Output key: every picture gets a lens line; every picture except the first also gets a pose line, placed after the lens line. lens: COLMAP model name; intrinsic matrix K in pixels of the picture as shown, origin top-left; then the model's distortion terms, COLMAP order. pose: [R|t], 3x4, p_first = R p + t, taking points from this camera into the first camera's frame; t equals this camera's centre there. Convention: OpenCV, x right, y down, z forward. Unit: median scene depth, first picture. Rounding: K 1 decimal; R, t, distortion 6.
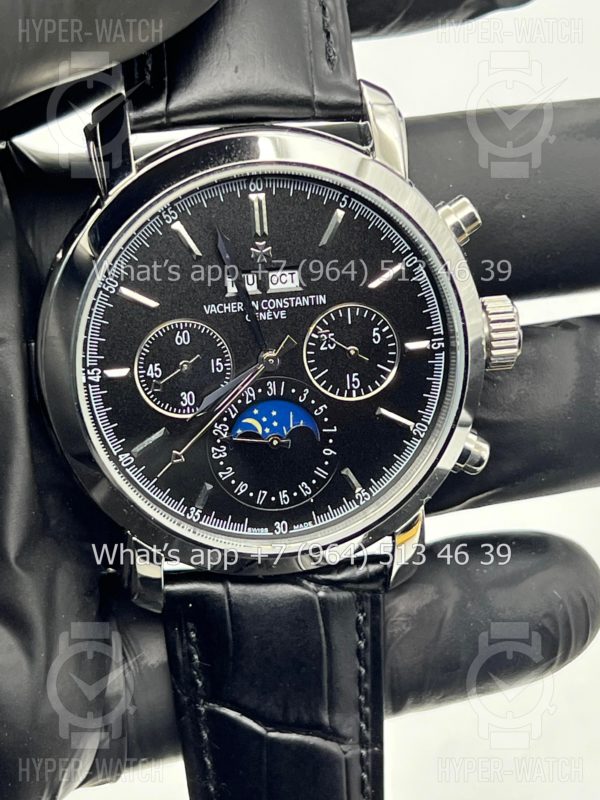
lens RADIAL K [[1827.2, 0, 300.0], [0, 1827.2, 400.0], [0, 0, 1]] dist [0.195116, -0.164297]
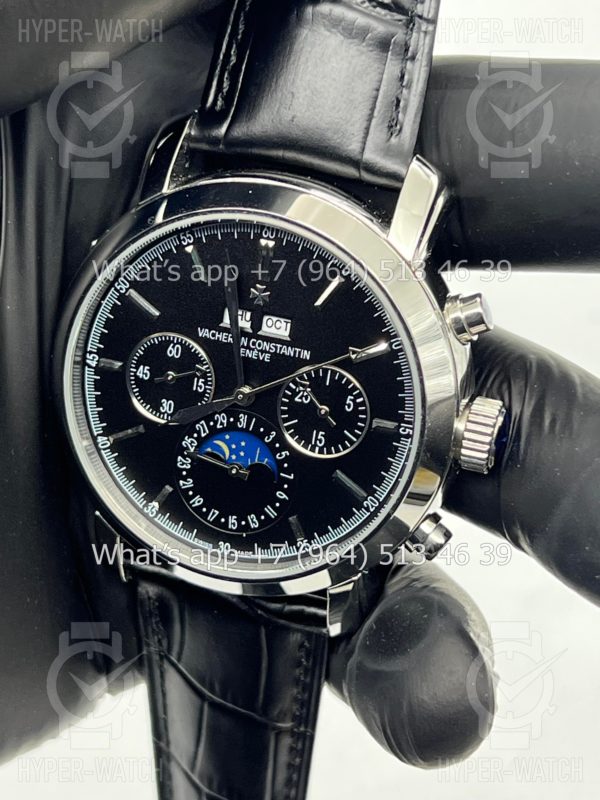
lens RADIAL K [[1827.2, 0, 300.0], [0, 1827.2, 400.0], [0, 0, 1]] dist [0.195116, -0.164297]
pose [[0.881502, 0.307467, -0.358355, 0.384765], [-0.273850, 0.951163, 0.142462, -0.175910], [0.384656, -0.027445, 0.922652, 0.046658]]
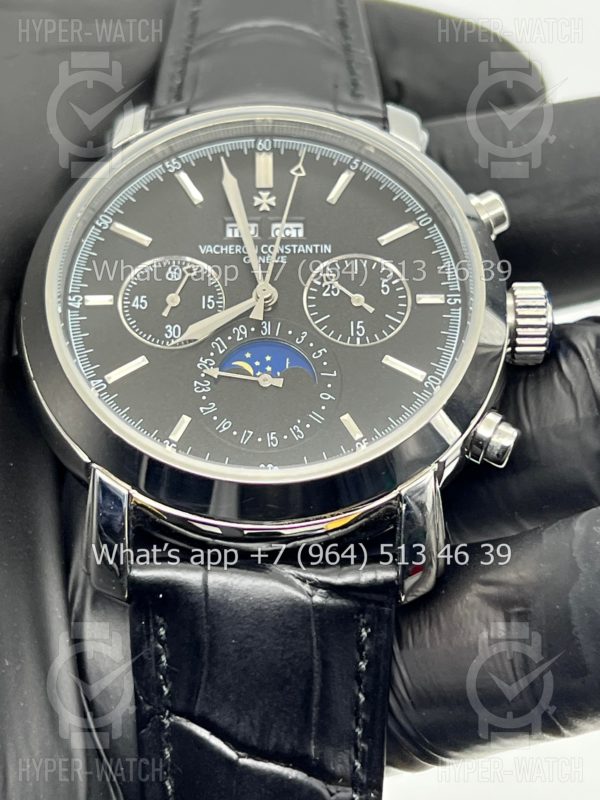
lens RADIAL K [[1827.2, 0, 300.0], [0, 1827.2, 400.0], [0, 0, 1]] dist [0.195116, -0.164297]
pose [[0.987367, -0.020791, -0.157079, 0.143083], [-0.077936, 0.799416, -0.595701, 0.562199], [0.137957, 0.600418, 0.787697, 0.307406]]
